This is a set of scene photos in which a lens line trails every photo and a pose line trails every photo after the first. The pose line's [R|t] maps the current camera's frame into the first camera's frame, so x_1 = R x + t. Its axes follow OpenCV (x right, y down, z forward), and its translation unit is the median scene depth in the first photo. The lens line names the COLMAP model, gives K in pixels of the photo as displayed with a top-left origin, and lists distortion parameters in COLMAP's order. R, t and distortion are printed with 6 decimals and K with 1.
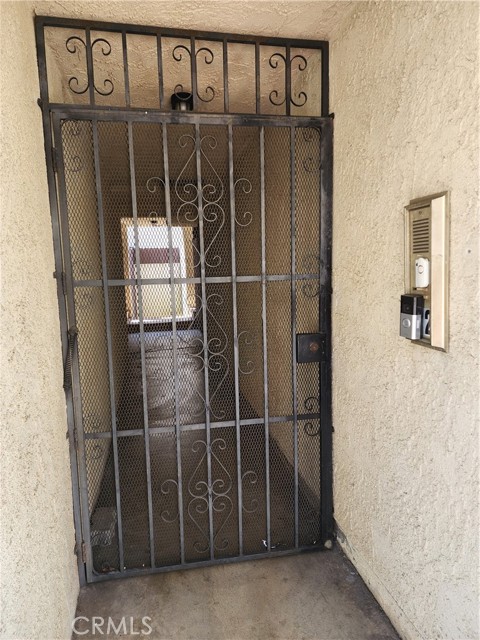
lens RADIAL K [[425.5, 0, 234.7], [0, 425.5, 319.9], [0, 0, 1]] dist [0.085999, -0.082406]
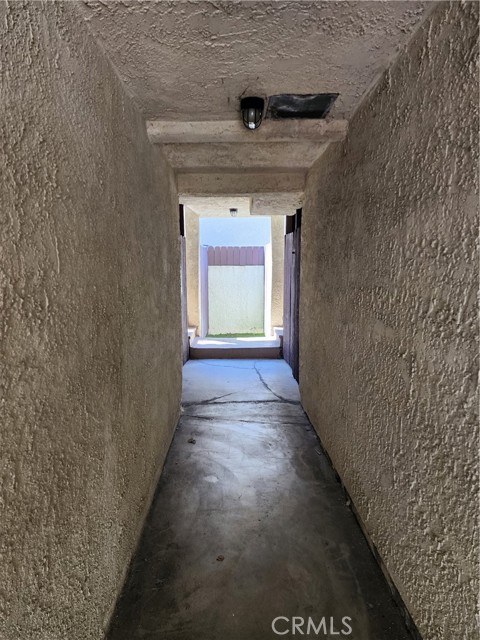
lens RADIAL K [[425.5, 0, 234.7], [0, 425.5, 319.9], [0, 0, 1]] dist [0.085999, -0.082406]
pose [[0.979892, 0.055048, -0.191783, -0.040478], [-0.056779, 0.998380, -0.003540, -0.043645], [0.191277, 0.014358, 0.981431, 0.325794]]
